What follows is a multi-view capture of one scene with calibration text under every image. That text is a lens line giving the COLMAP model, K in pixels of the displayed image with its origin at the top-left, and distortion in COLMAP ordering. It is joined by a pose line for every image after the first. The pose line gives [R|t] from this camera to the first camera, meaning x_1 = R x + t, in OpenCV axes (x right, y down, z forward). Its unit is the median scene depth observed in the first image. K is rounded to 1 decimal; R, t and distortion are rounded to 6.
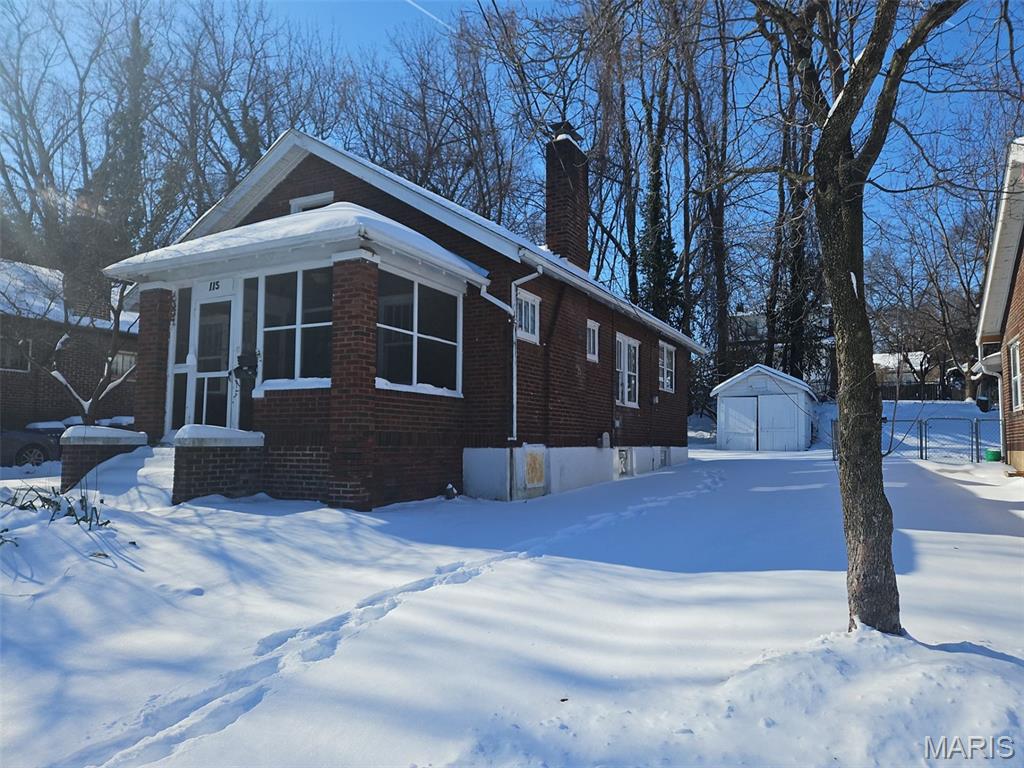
lens RADIAL K [[672.3, 0, 511.1], [0, 672.3, 379.6], [0, 0, 1]] dist [0.096719, -0.077256]
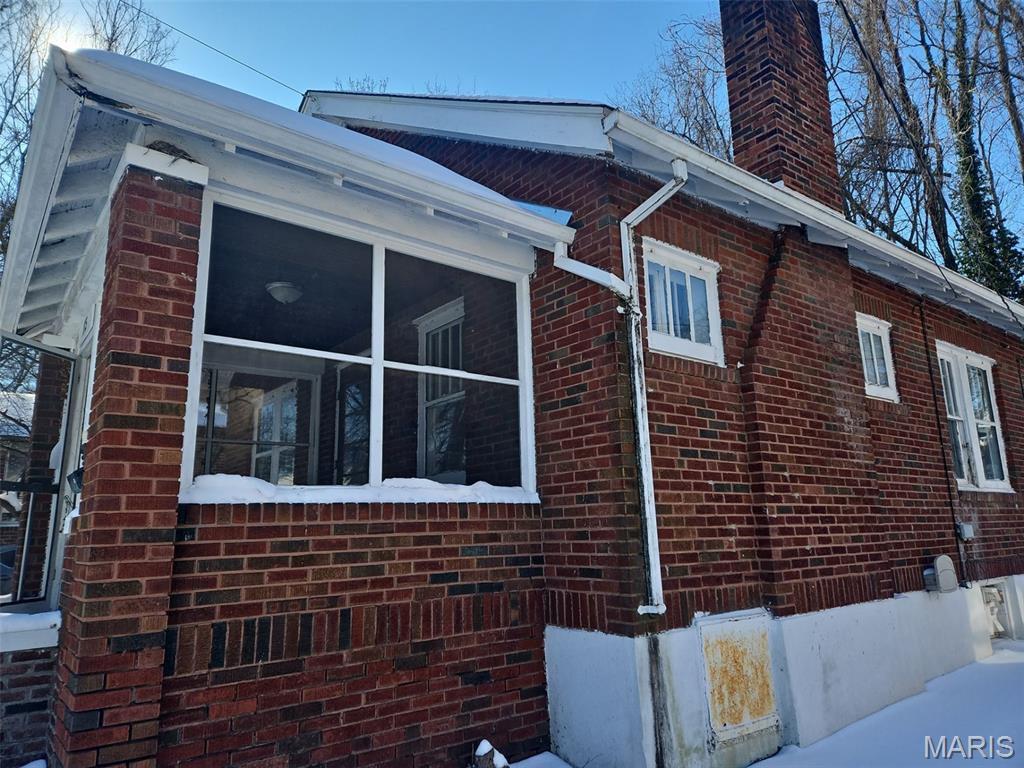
lens RADIAL K [[672.3, 0, 511.1], [0, 672.3, 379.6], [0, 0, 1]] dist [0.096719, -0.077256]
pose [[0.914610, -0.118780, -0.386496, 0.088405], [0.070583, 0.988103, -0.136640, 0.006724], [0.398128, 0.097692, 0.912113, 0.577205]]
